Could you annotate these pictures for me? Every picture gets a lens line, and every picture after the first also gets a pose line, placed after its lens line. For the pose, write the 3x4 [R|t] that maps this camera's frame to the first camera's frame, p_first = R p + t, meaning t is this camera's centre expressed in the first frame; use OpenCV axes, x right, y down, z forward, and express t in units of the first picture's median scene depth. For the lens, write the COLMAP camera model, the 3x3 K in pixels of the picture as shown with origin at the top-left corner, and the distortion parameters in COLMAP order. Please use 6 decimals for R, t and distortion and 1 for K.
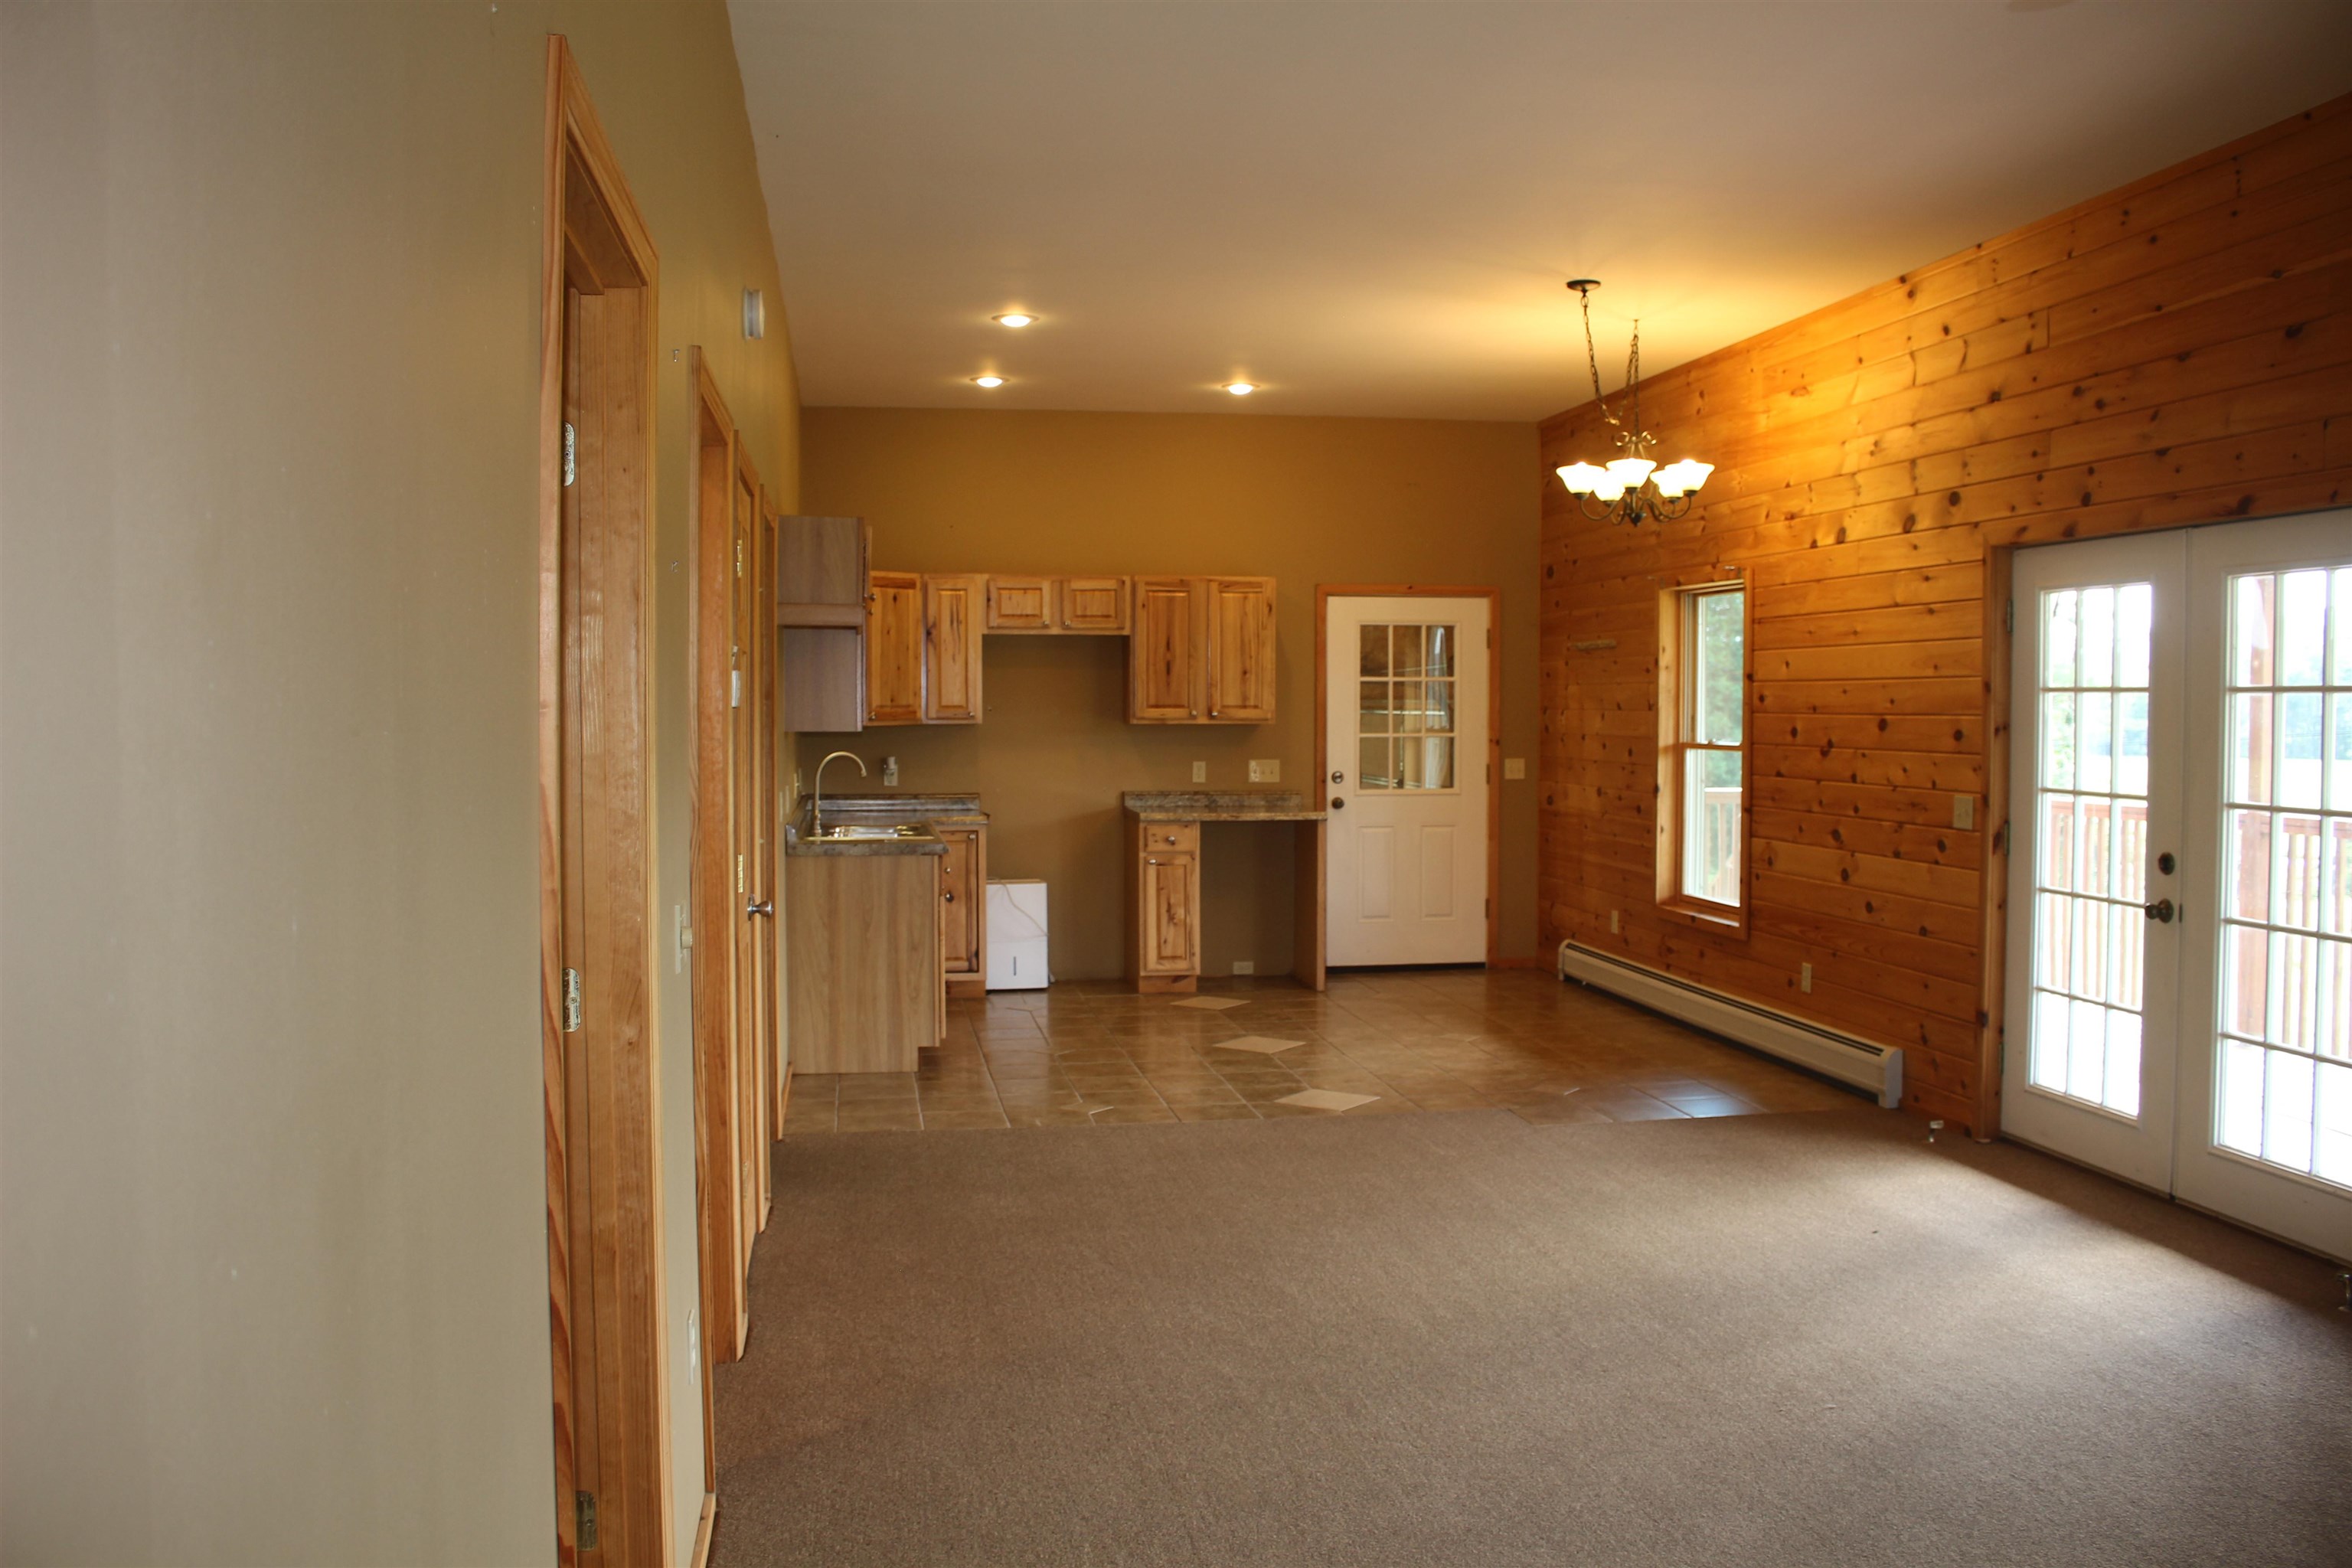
lens RADIAL K [[1949.8, 0, 1179.2], [0, 1949.8, 790.8], [0, 0, 1]] dist [-0.158396, 0.130777]
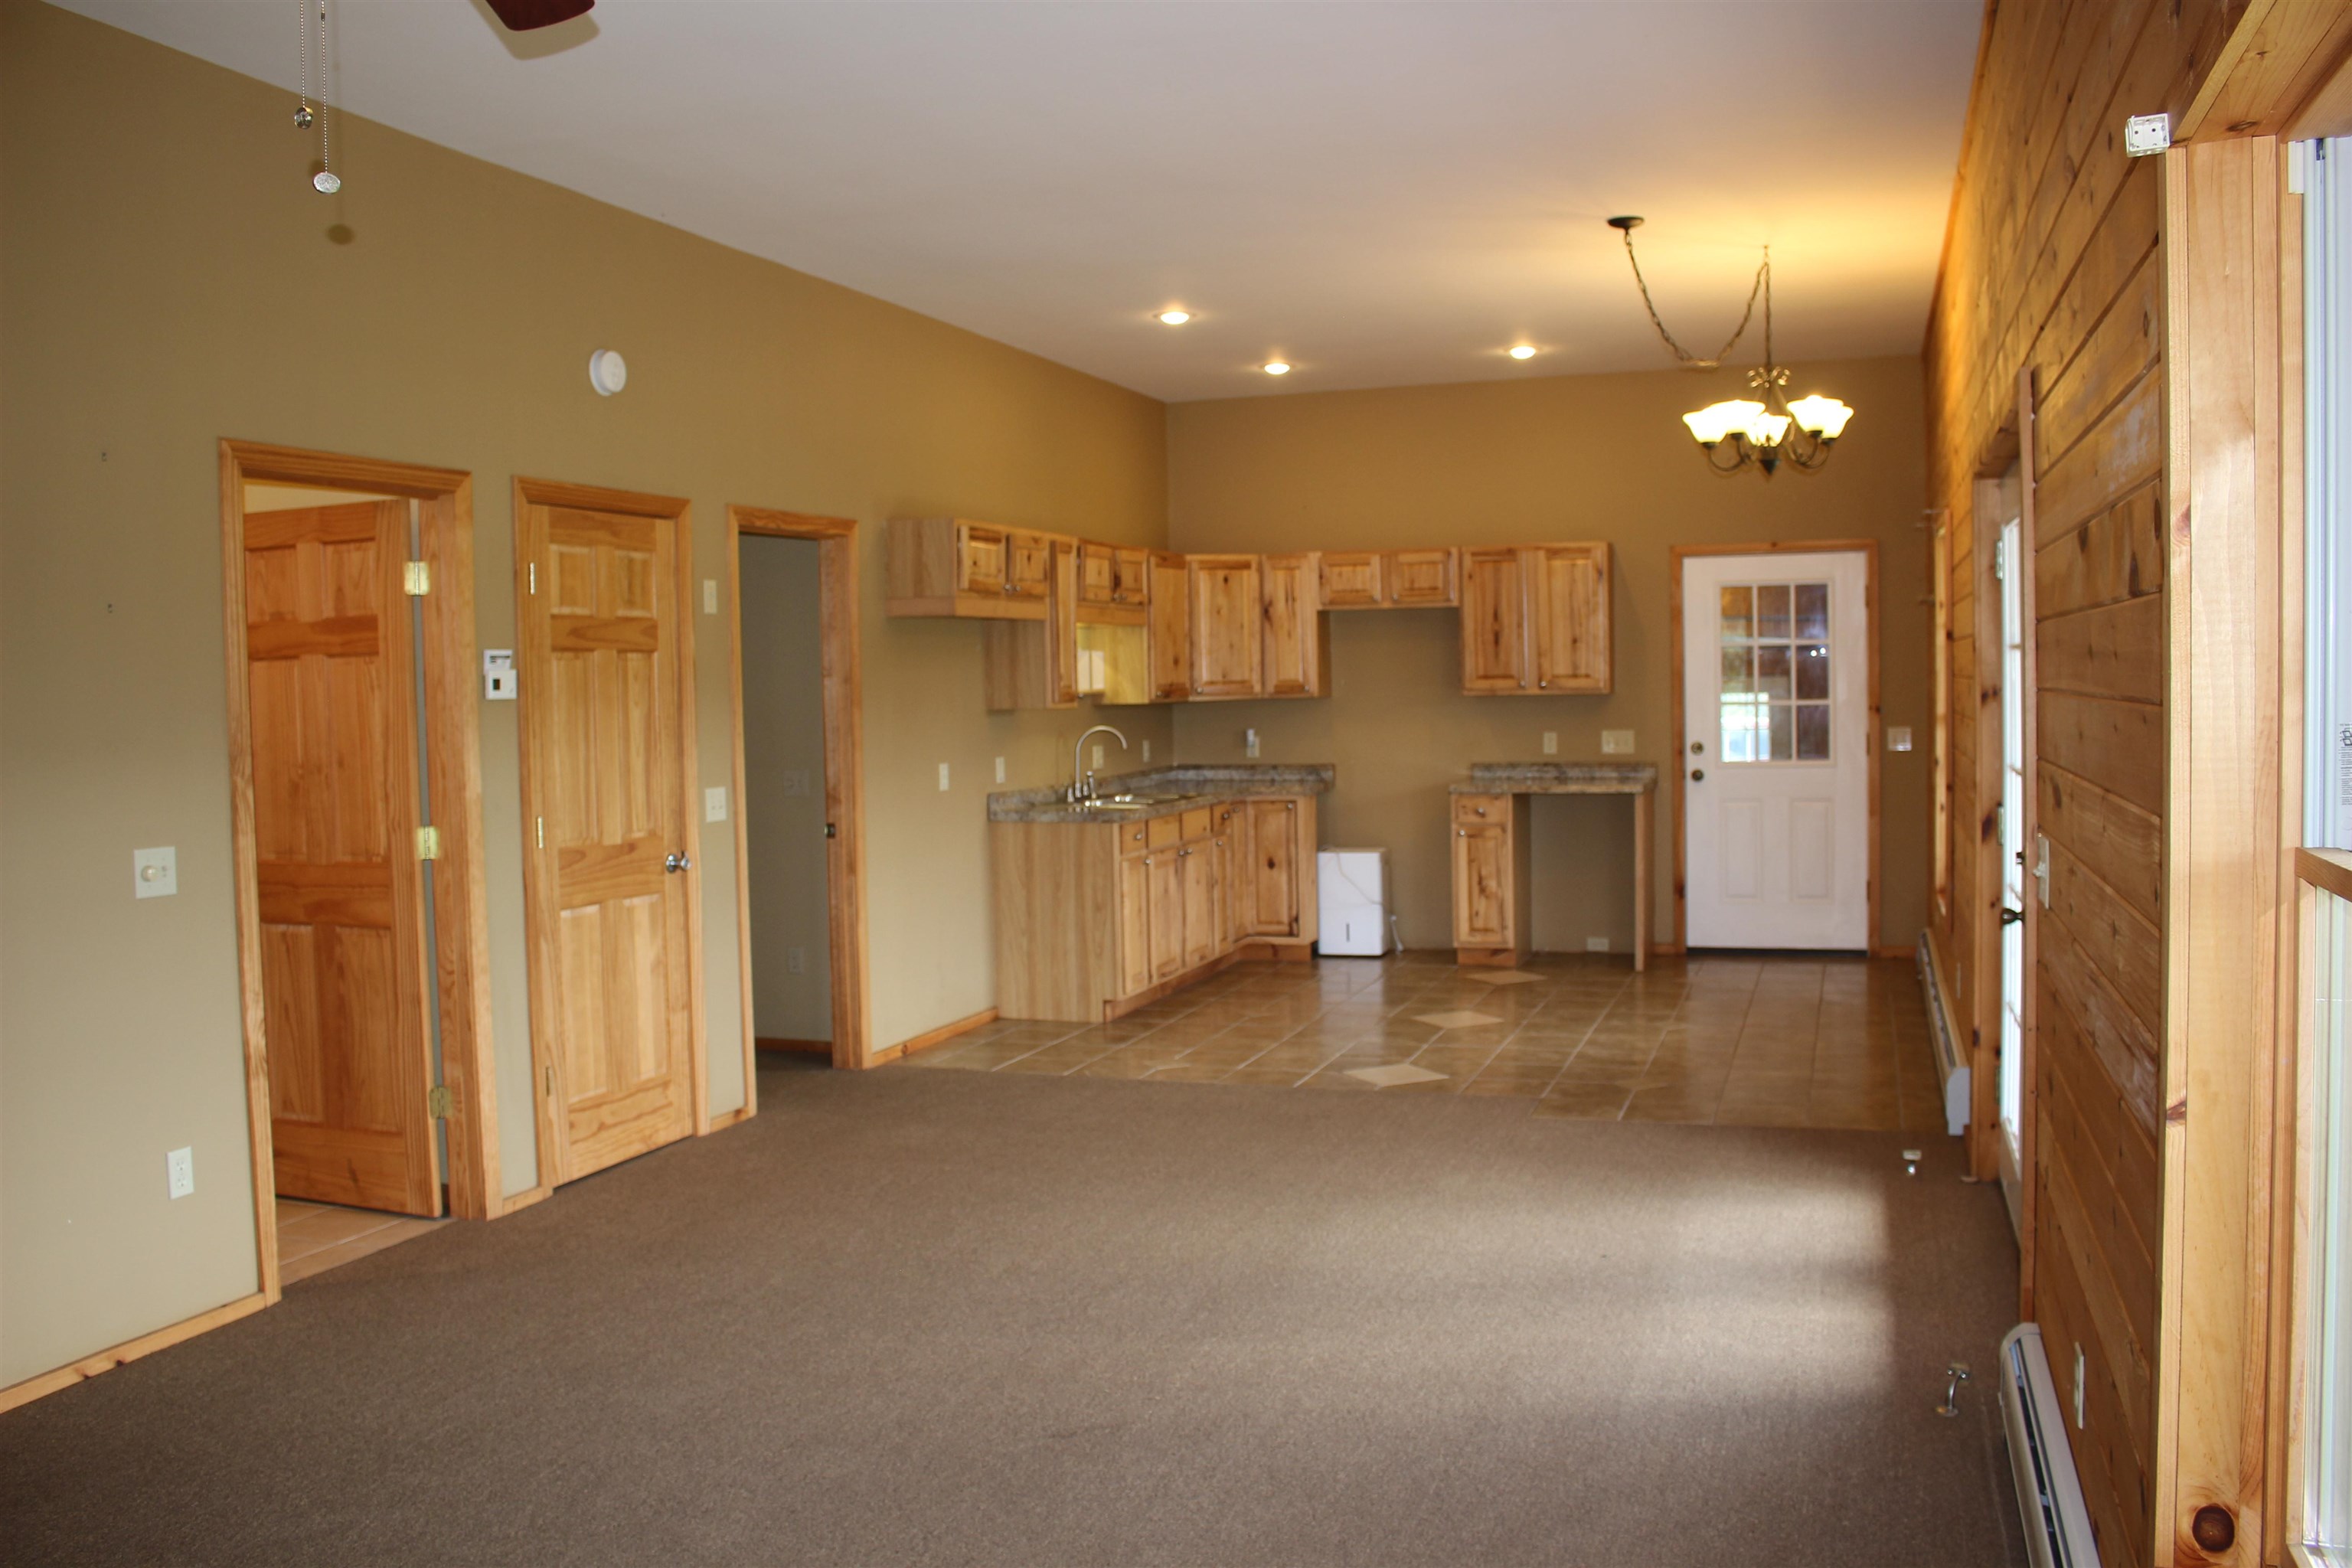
lens RADIAL K [[1953.5, 0, 1176.3], [0, 1953.5, 789.9], [0, 0, 1]] dist [-0.163510, 0.138949]
pose [[0.874448, 0.008104, -0.485051, 0.390425], [0.000019, 0.999860, 0.016739, -0.002868], [0.485119, -0.014647, 0.874326, 0.065156]]
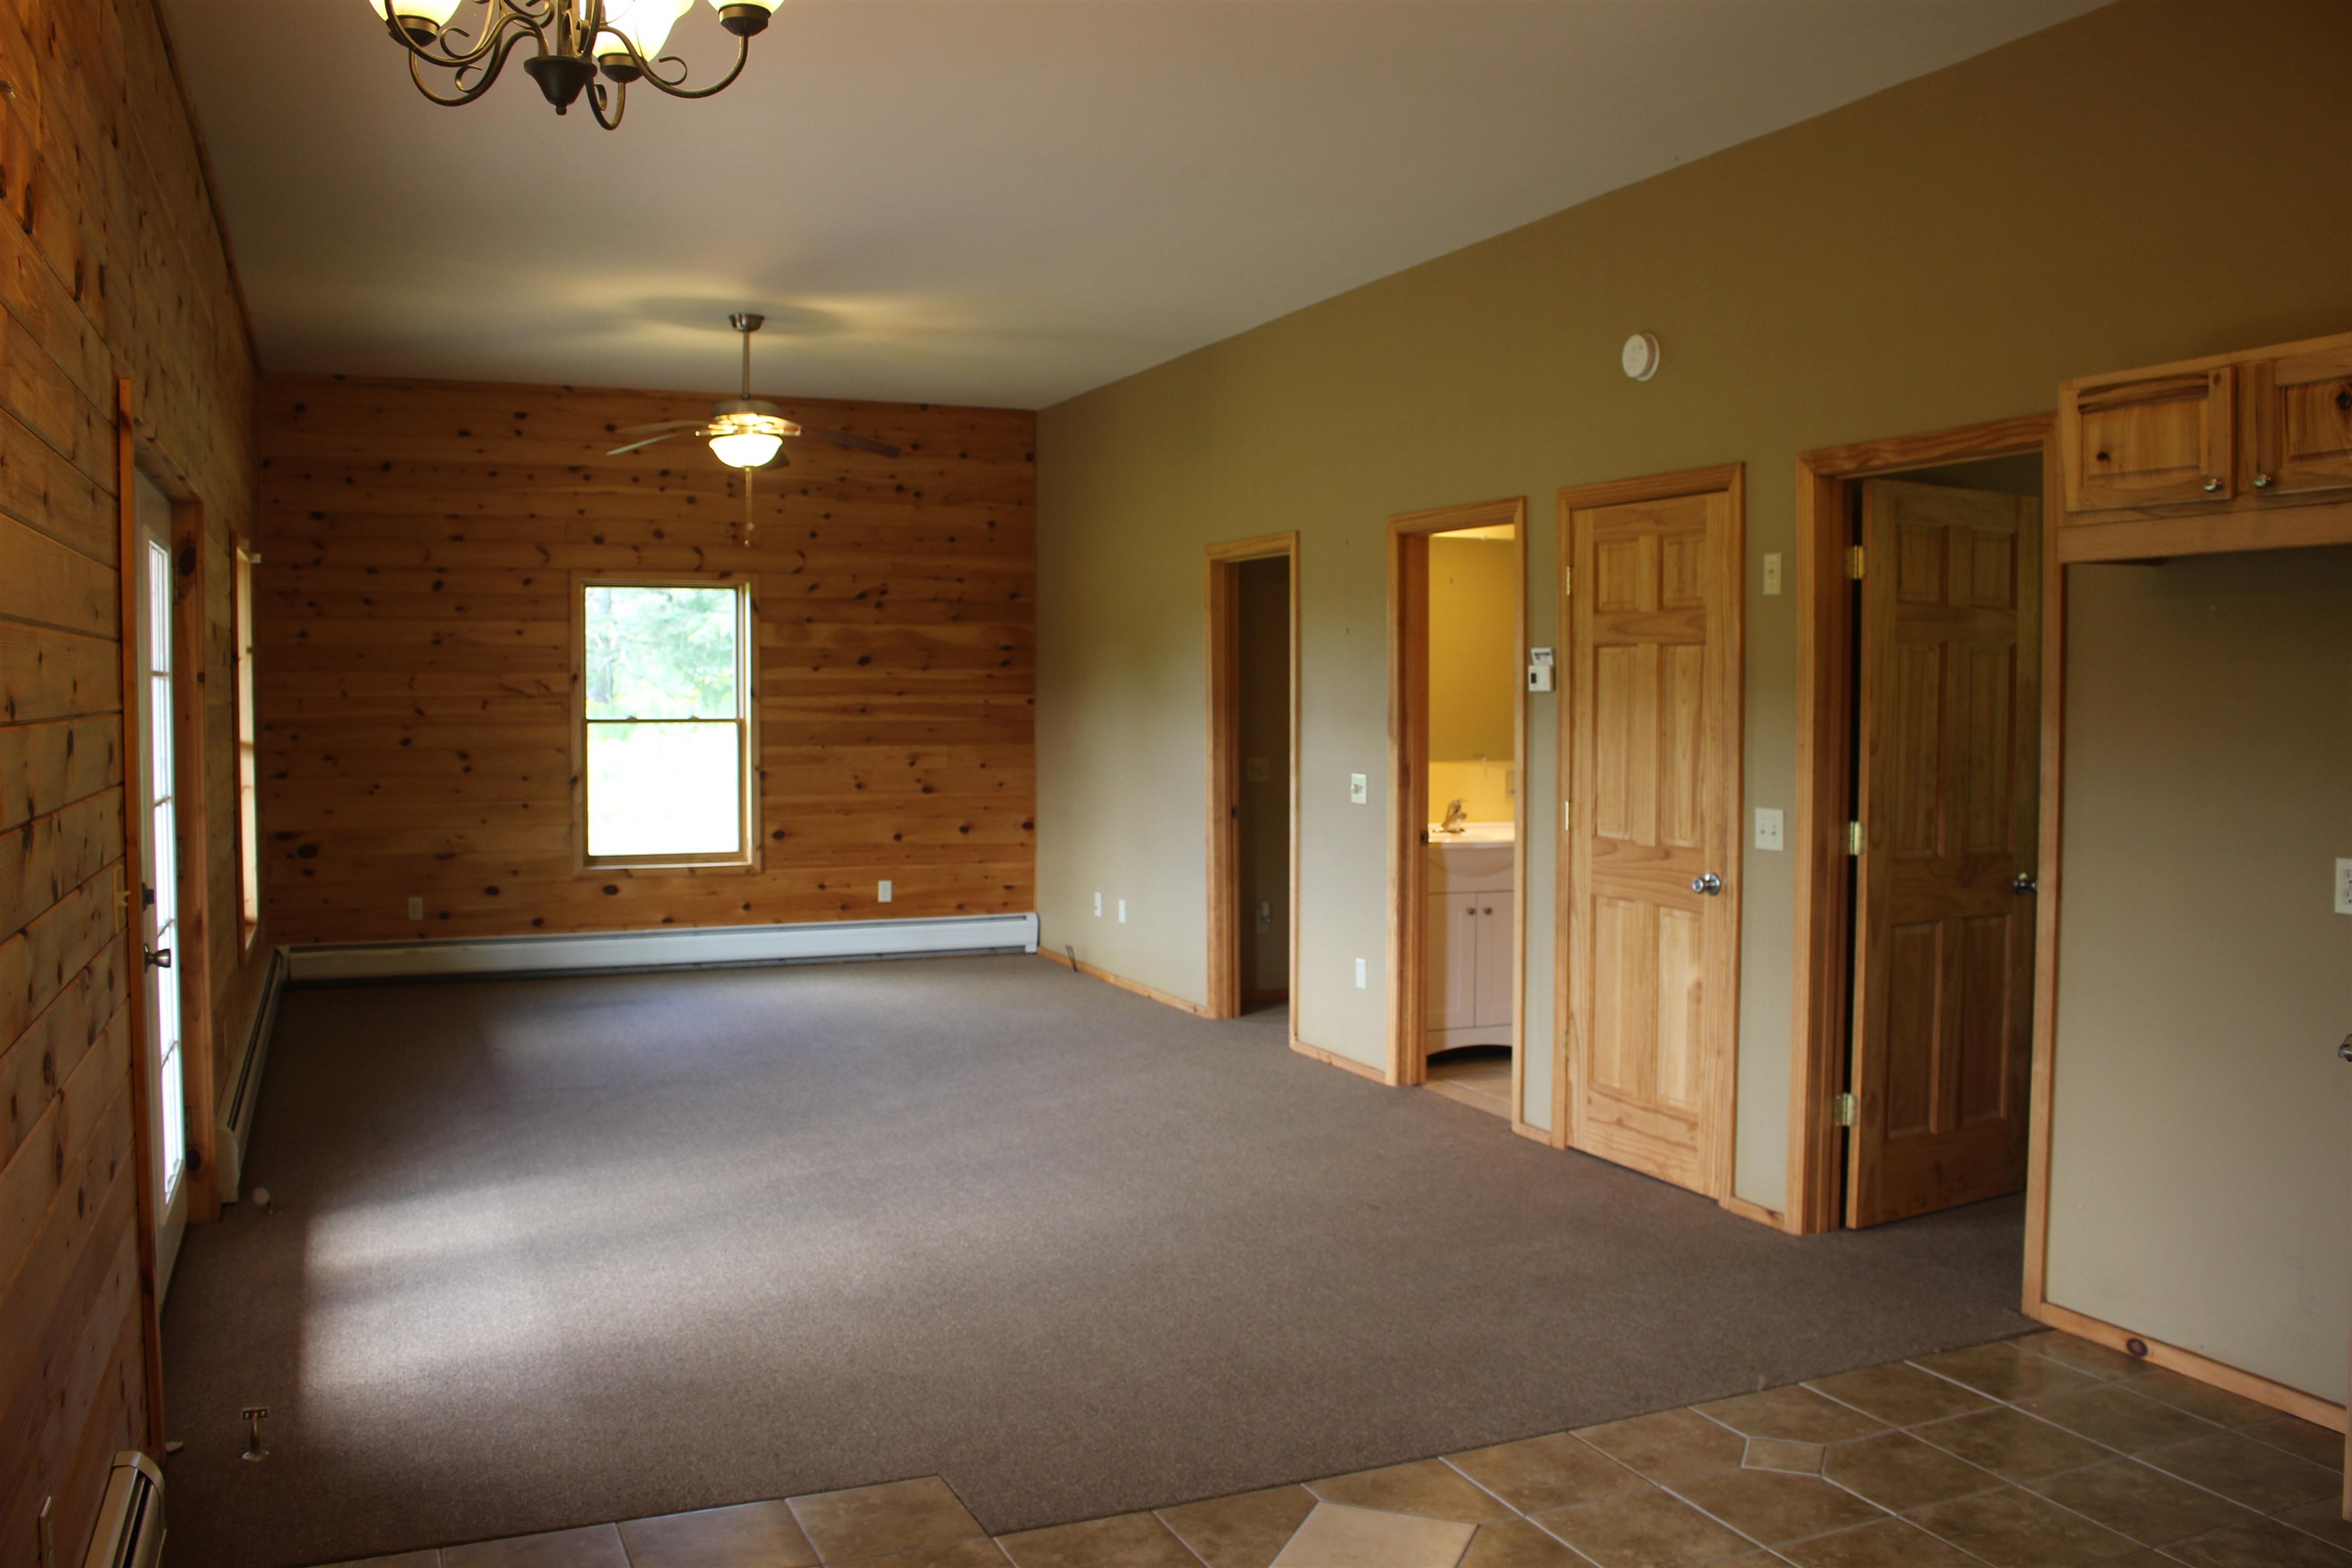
lens RADIAL K [[1949.8, 0, 1179.2], [0, 1949.8, 790.8], [0, 0, 1]] dist [-0.158396, 0.130777]
pose [[-0.969045, 0.012338, -0.246575, 0.196494], [-0.011766, 0.995308, 0.096044, -0.053973], [0.246602, 0.095972, -0.964353, 1.195651]]
